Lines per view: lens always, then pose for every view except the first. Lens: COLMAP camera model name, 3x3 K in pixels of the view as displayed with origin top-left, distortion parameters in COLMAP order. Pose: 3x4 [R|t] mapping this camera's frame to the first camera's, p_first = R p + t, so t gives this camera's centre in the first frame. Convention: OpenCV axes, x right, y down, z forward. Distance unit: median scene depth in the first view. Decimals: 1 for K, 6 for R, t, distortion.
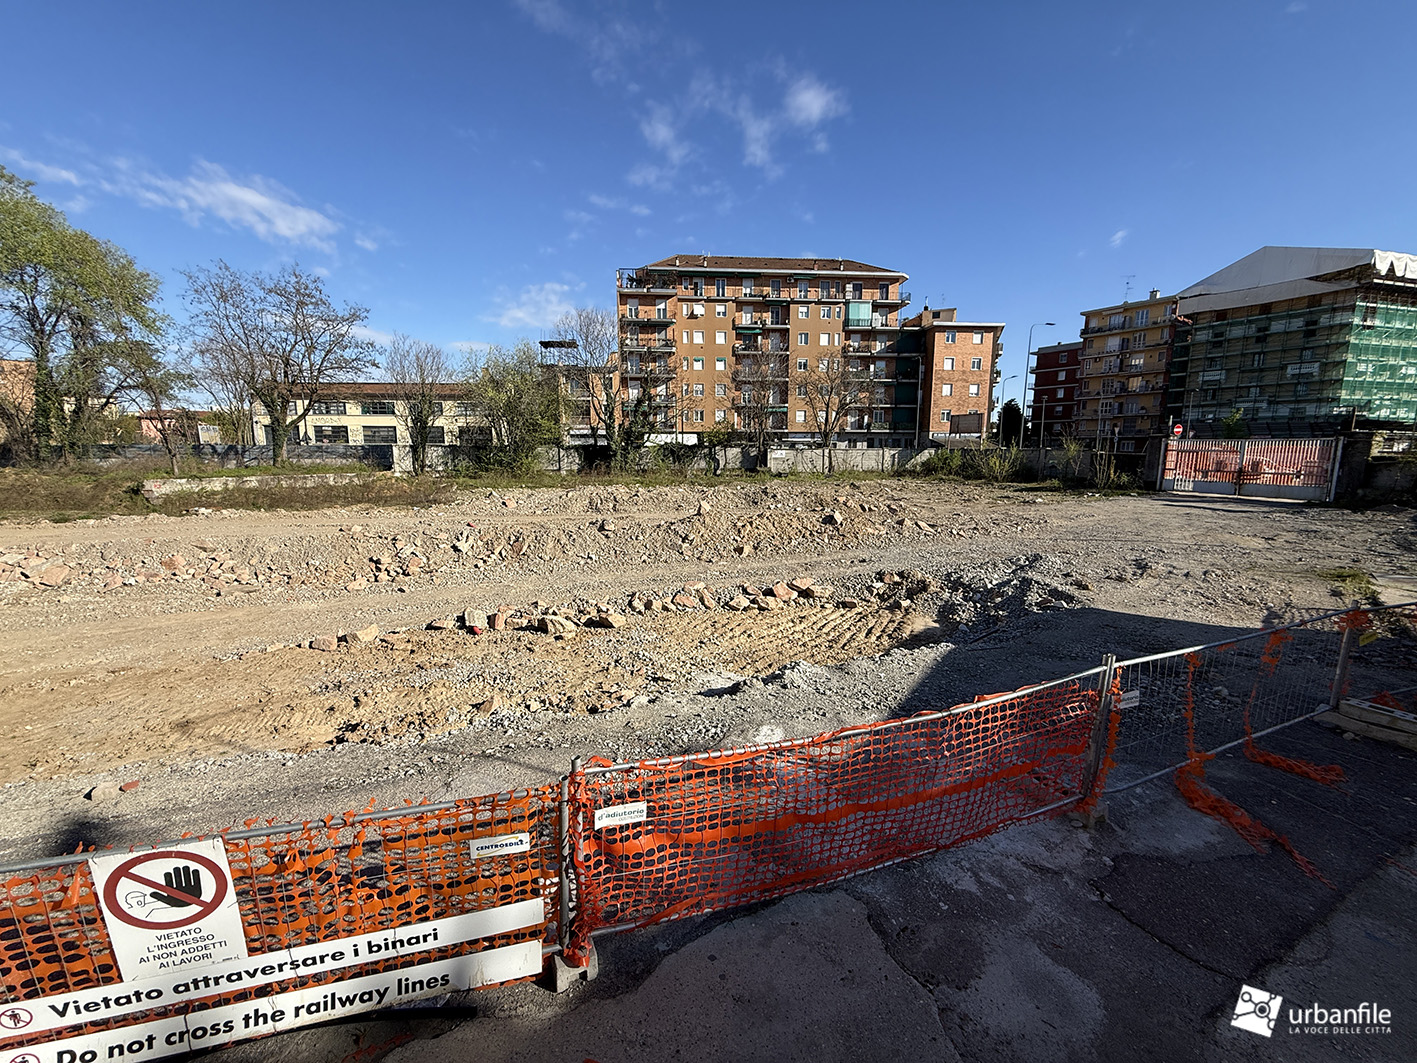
lens RADIAL K [[559.4, 0, 708.5], [0, 559.4, 531.5], [0, 0, 1]] dist [0.020437, -0.006595]
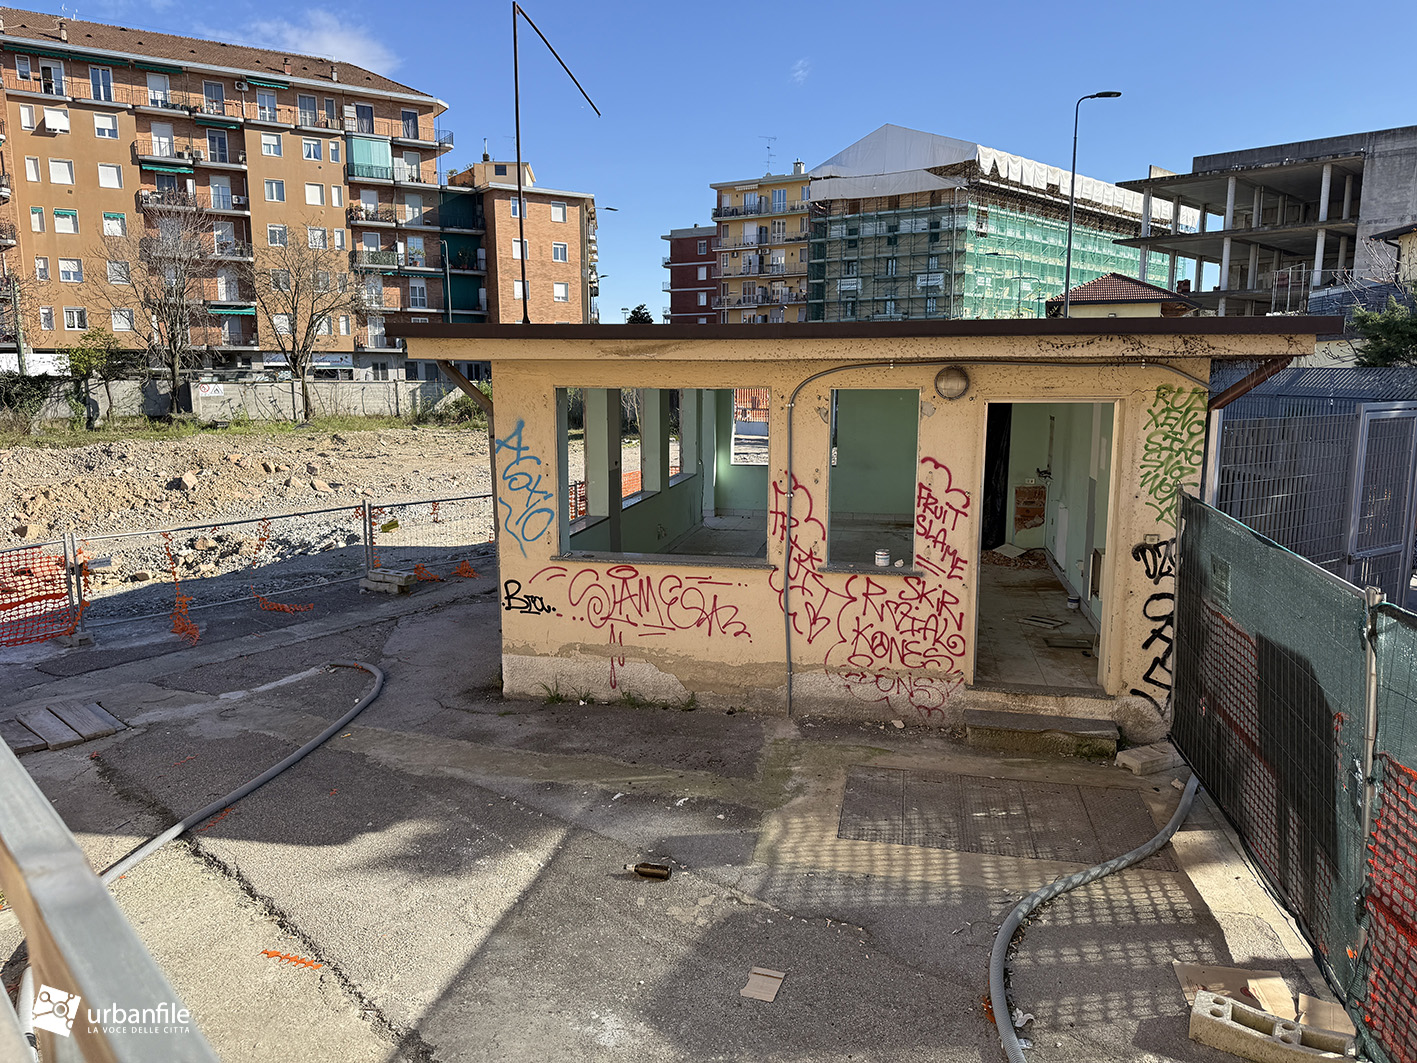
lens RADIAL K [[1010.4, 0, 708.5], [0, 1010.4, 531.5], [0, 0, 1]] dist [0.043229, -0.043931]
pose [[0.886589, -0.074901, 0.456453, 0.059072], [0.072445, 0.997109, 0.022906, 0.016800], [-0.456849, 0.012759, 0.889453, -0.139337]]
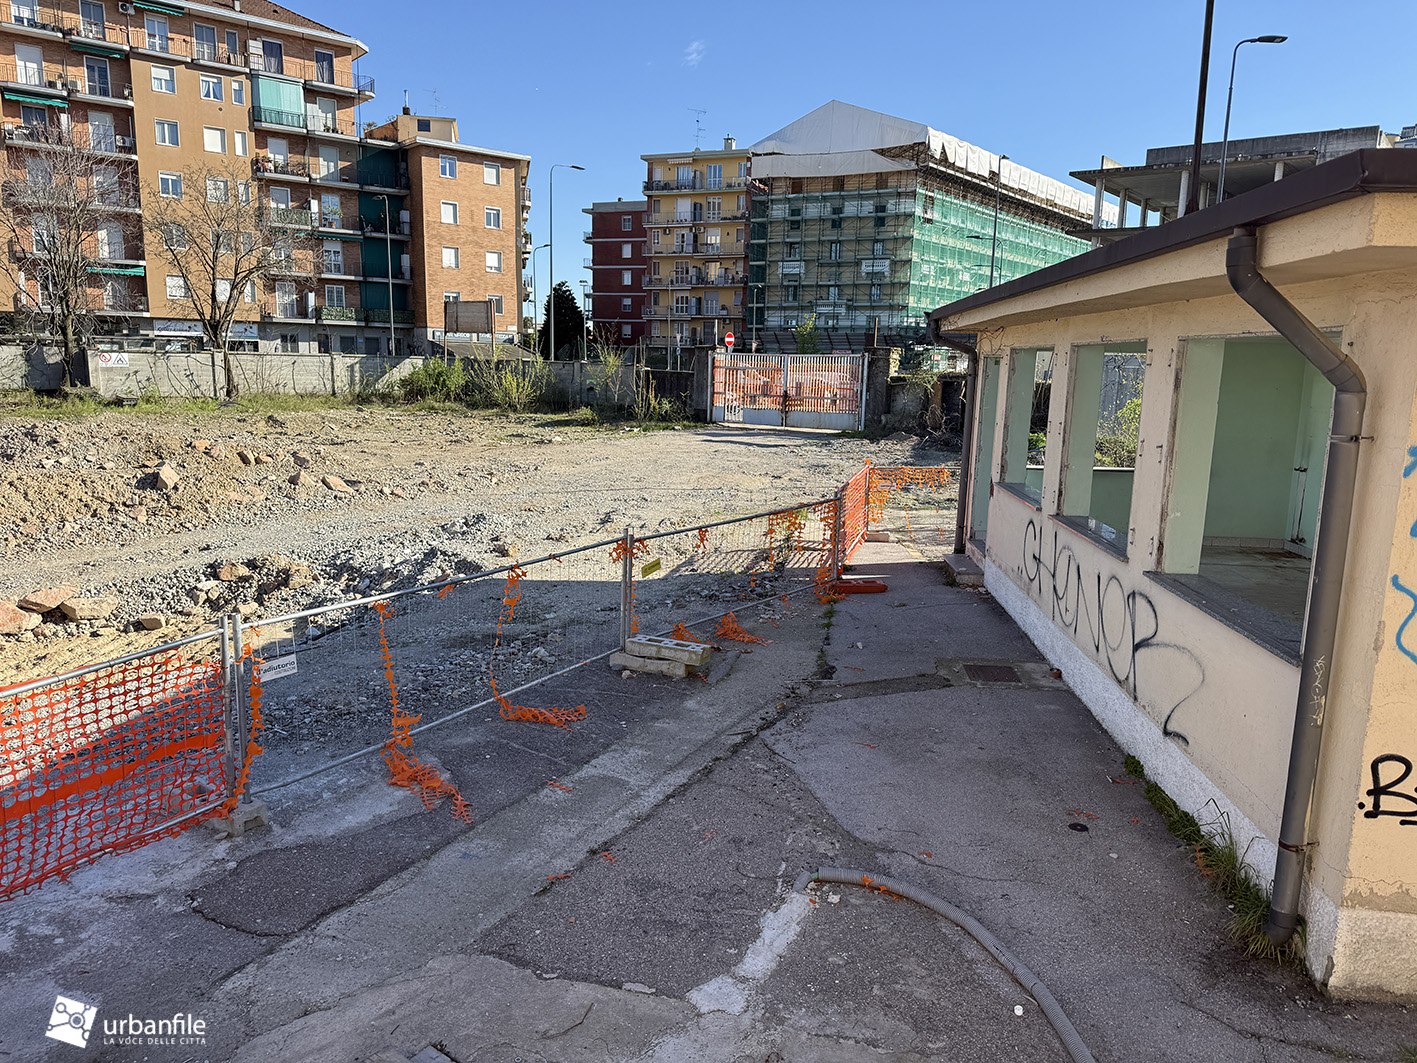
lens RADIAL K [[1005.9, 0, 711.2], [0, 1005.9, 541.2], [0, 0, 1]] dist [0.017316, -0.009706]
pose [[0.822459, -0.083716, 0.562630, 0.028504], [0.064259, 0.996453, 0.054332, 0.005172], [-0.565183, -0.008531, 0.824922, -0.032204]]
